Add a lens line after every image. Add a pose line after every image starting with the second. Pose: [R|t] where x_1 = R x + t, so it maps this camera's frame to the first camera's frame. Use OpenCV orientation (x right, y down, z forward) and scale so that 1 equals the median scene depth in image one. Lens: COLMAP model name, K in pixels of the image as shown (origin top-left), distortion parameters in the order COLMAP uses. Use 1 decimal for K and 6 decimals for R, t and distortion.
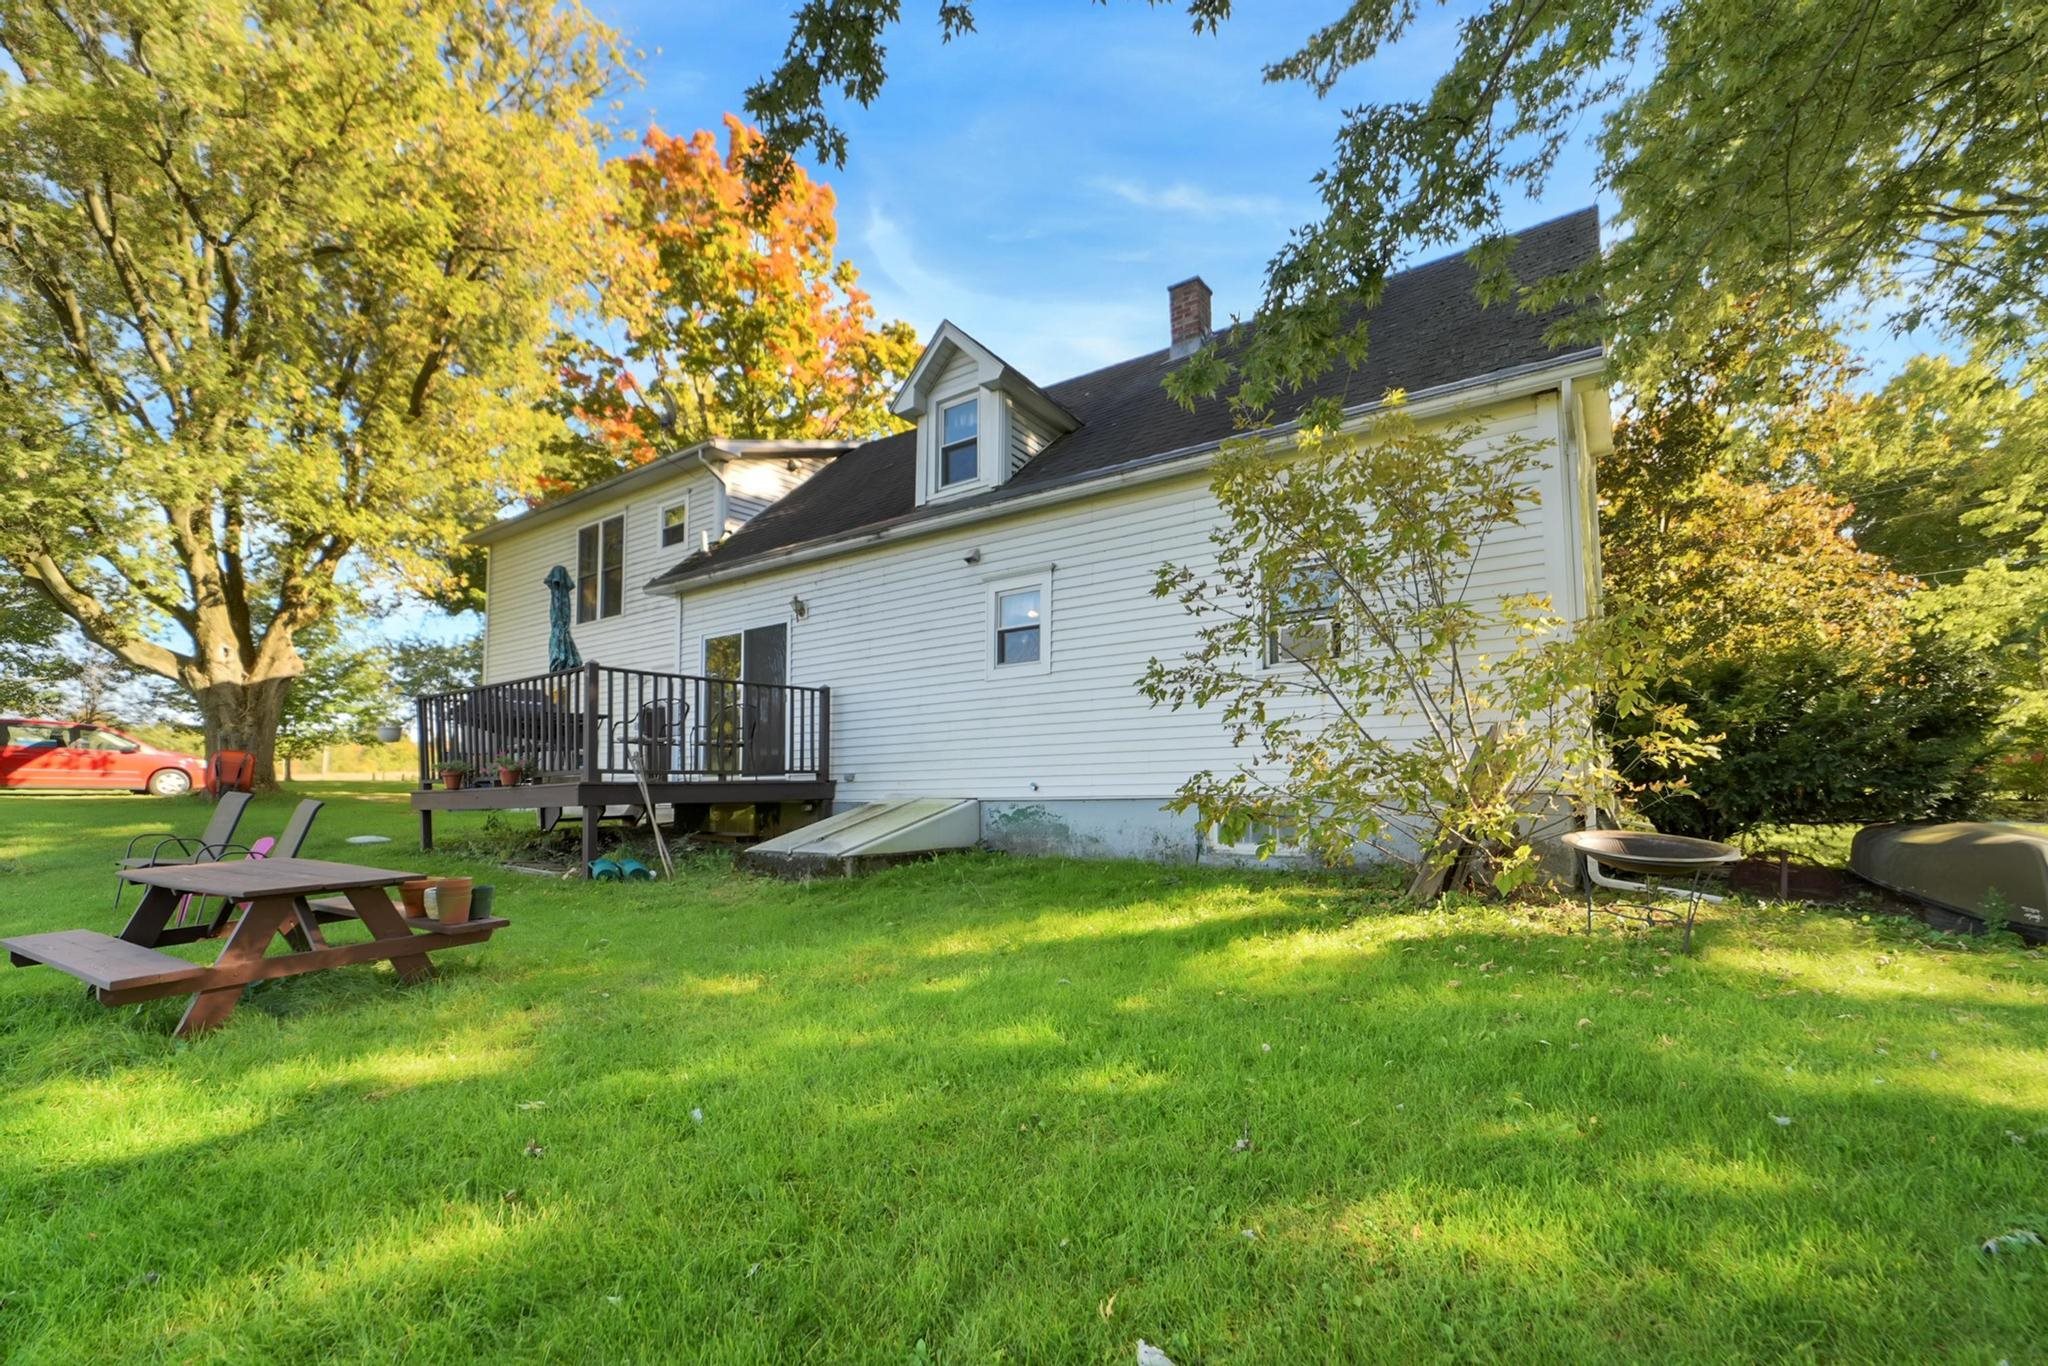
lens RADIAL K [[814.9, 0, 1025.9], [0, 814.9, 729.4], [0, 0, 1]] dist [0.000326, -0.000025]
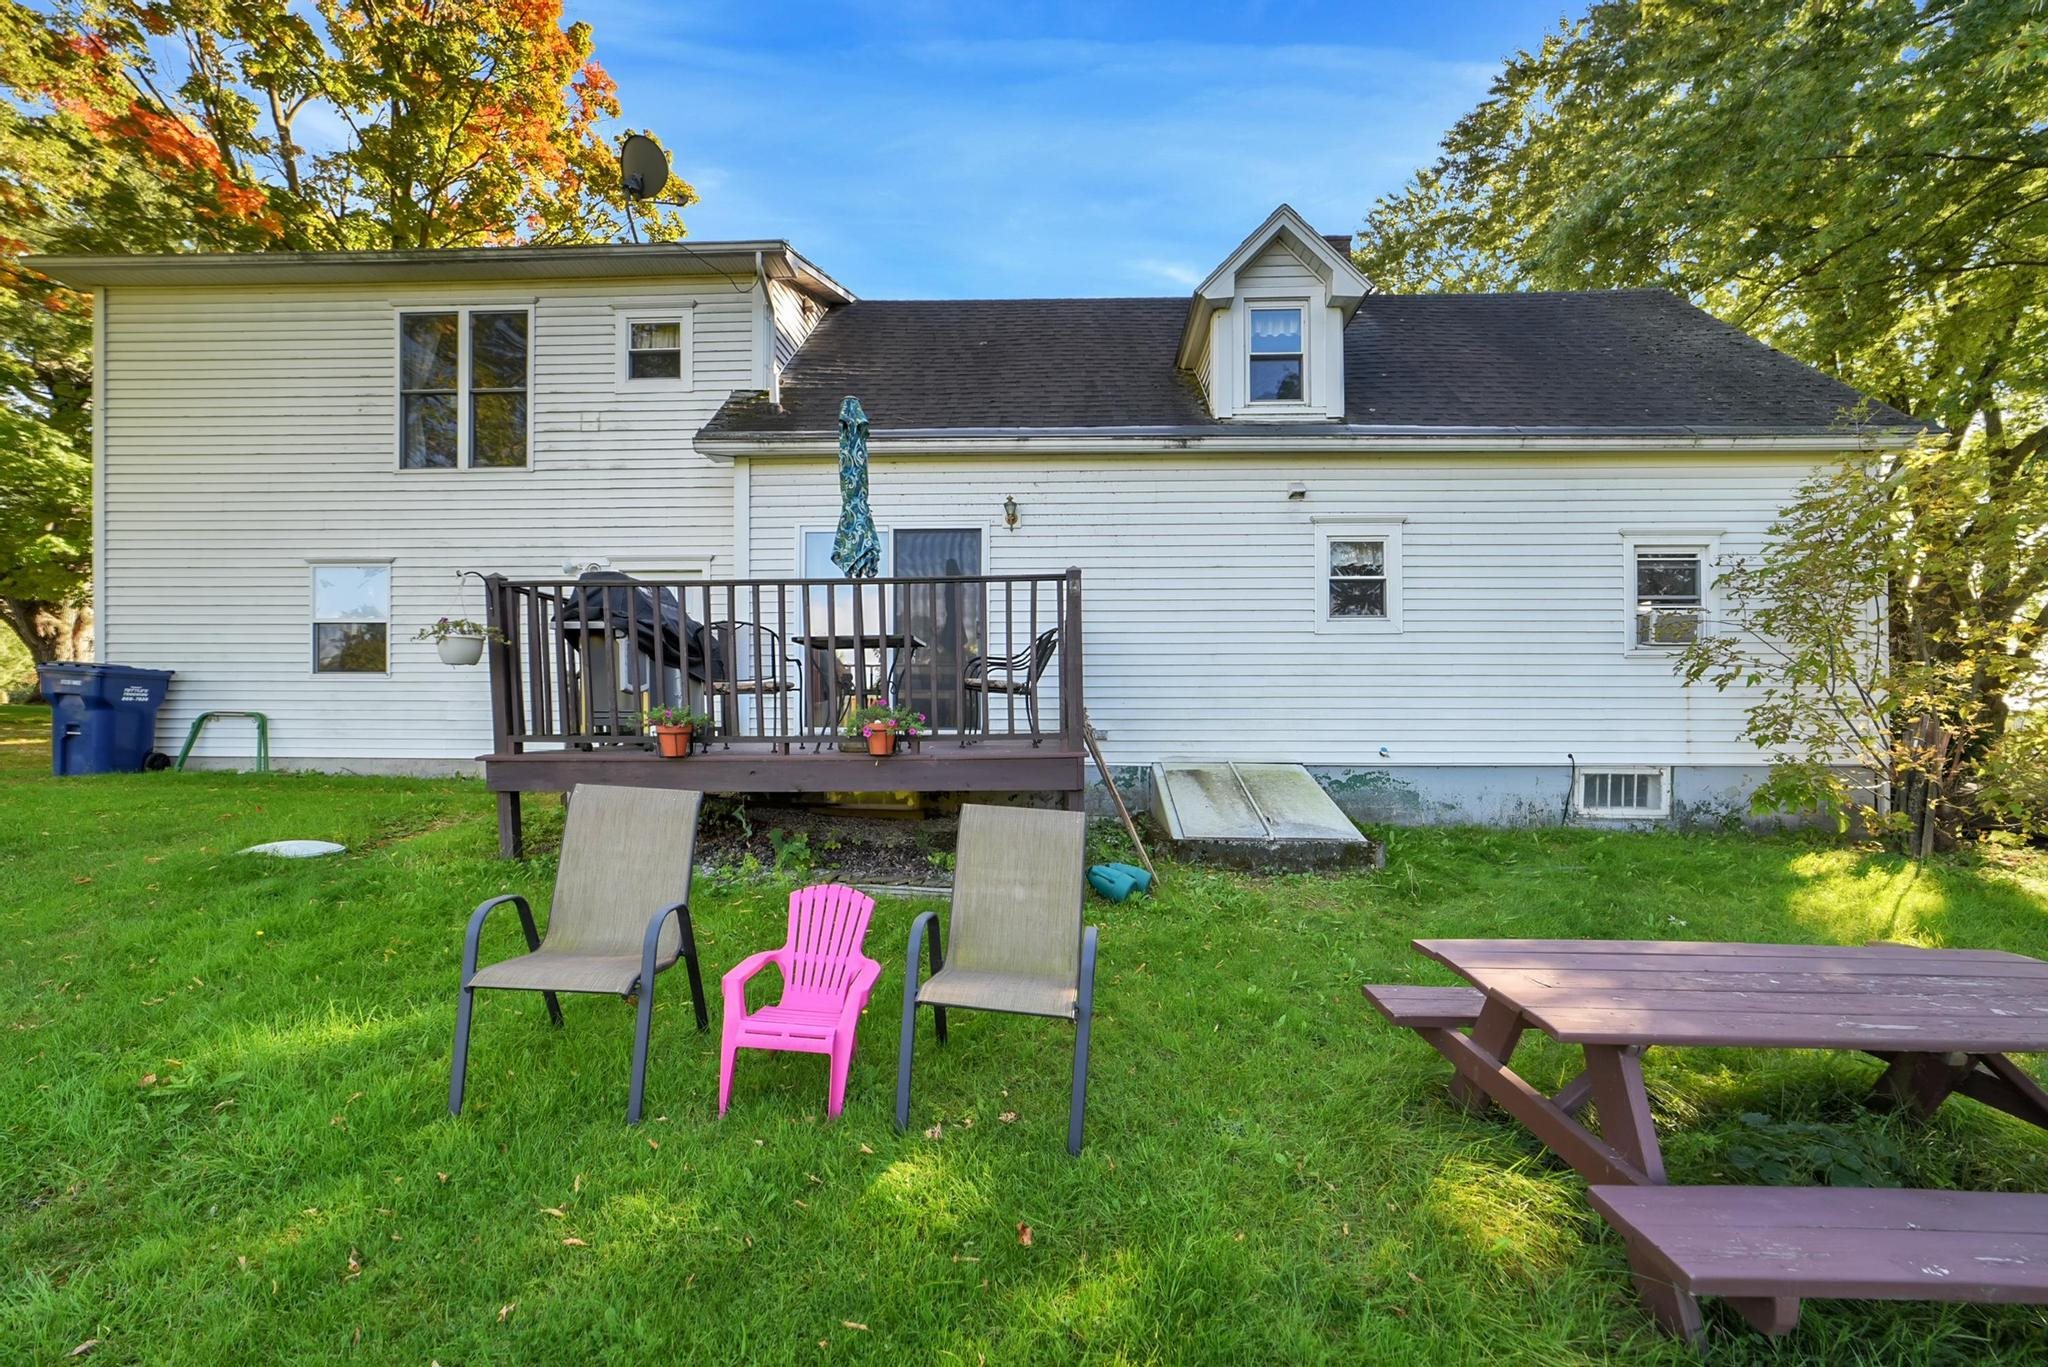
lens RADIAL K [[797.9, 0, 1020.9], [0, 797.9, 711.2], [0, 0, 1]] dist [-0.001624, -0.000183]
pose [[0.863903, 0.020872, 0.503226, -0.731179], [-0.054567, 0.997138, 0.052320, -0.002227], [-0.500694, -0.072659, 0.862569, 0.371296]]
